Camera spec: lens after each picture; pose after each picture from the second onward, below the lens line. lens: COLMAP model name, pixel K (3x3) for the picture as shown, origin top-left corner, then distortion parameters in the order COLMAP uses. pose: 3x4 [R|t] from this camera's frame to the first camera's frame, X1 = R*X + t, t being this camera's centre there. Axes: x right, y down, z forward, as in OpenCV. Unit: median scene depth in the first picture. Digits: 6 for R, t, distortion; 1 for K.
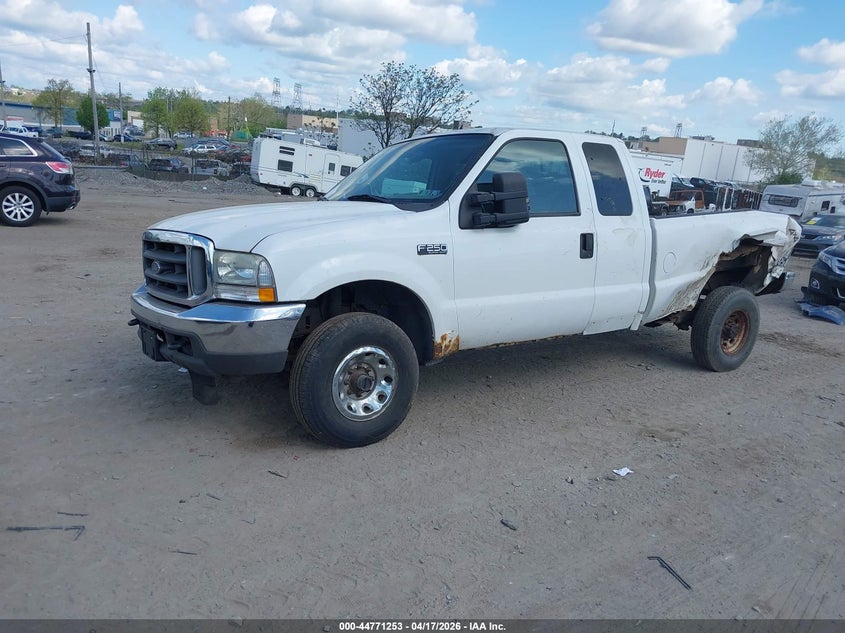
lens RADIAL K [[607.8, 0, 381.7], [0, 607.8, 315.3], [0, 0, 1]] dist [-0.021951, 0.001303]
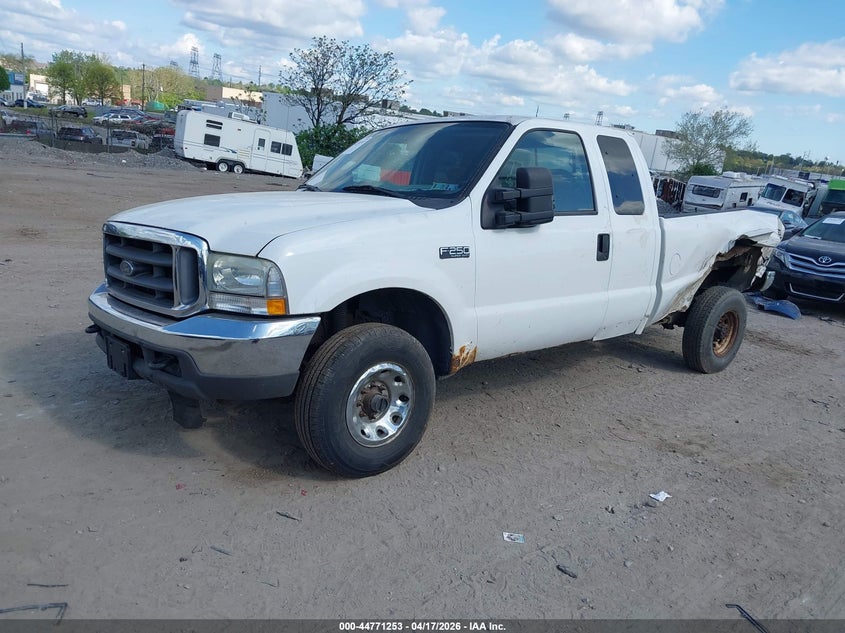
lens RADIAL K [[607.8, 0, 381.7], [0, 607.8, 315.3], [0, 0, 1]] dist [-0.021951, 0.001303]
pose [[0.992343, 0.000124, 0.123509, -0.115743], [-0.004298, 0.999428, 0.033534, -0.039948], [-0.123434, -0.033808, 0.991777, 0.113097]]
